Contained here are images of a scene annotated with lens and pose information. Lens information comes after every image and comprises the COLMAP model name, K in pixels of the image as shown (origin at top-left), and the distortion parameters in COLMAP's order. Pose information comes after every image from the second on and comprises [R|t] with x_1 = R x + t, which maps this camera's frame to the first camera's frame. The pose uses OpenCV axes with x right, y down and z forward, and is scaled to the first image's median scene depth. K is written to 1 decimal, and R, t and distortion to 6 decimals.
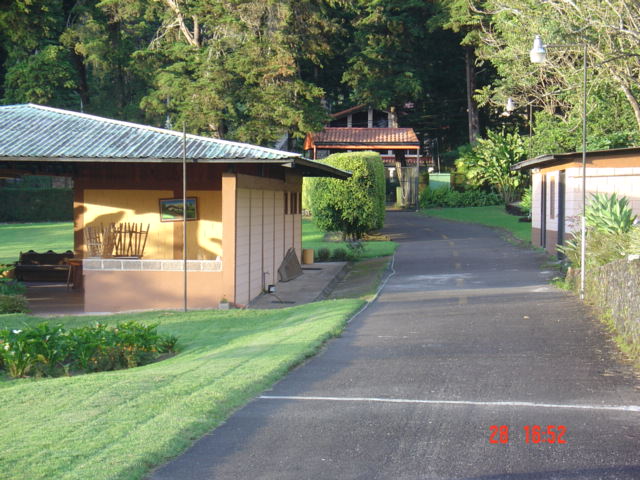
lens RADIAL K [[2091.5, 0, 320.4], [0, 2091.5, 239.3], [0, 0, 1]] dist [0.499289, 0.000000]
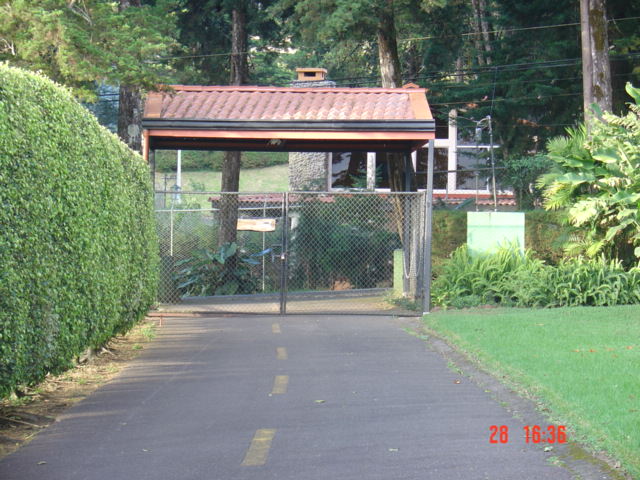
lens RADIAL K [[2289.9, 0, 320.0], [0, 2289.9, 240.0], [0, 0, 1]] dist [0.098570, 0.000000]
pose [[0.997090, 0.009217, -0.075668, 0.452849], [-0.011683, 0.999413, -0.032210, -0.106542], [0.075327, 0.033000, 0.996613, 4.824395]]
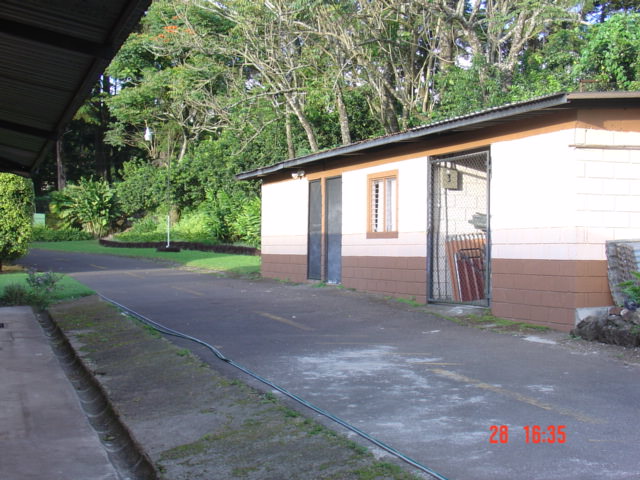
lens RADIAL K [[1060.4, 0, 320.9], [0, 1060.4, 240.7], [0, 0, 1]] dist [0.056355, 0.000000]
pose [[0.930841, 0.009580, 0.365299, -0.105916], [-0.000221, 0.999671, -0.025654, -0.003598], [-0.365425, 0.023799, 0.930537, 3.027315]]
